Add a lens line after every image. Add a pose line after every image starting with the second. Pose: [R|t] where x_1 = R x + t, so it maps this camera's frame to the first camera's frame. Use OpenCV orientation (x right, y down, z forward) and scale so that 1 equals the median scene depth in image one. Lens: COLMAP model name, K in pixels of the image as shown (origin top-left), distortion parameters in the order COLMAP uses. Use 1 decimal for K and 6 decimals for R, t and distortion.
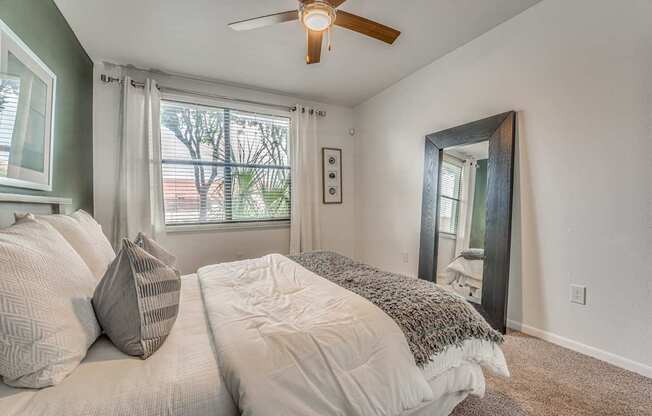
lens RADIAL K [[267.7, 0, 325.8], [0, 267.7, 205.5], [0, 0, 1]] dist [-0.021073, -0.000299]
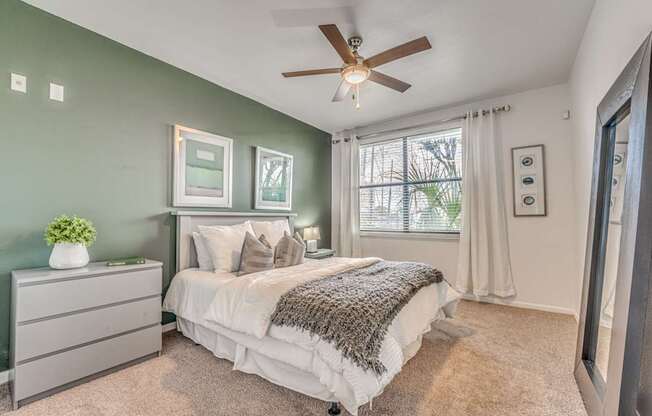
lens RADIAL K [[267.7, 0, 325.0], [0, 267.7, 207.0], [0, 0, 1]] dist [-0.021073, -0.000299]
pose [[0.433117, -0.022335, -0.901061, 0.501139], [-0.004442, 0.999628, -0.026913, -0.012631], [0.901327, 0.015659, 0.432857, 0.146042]]
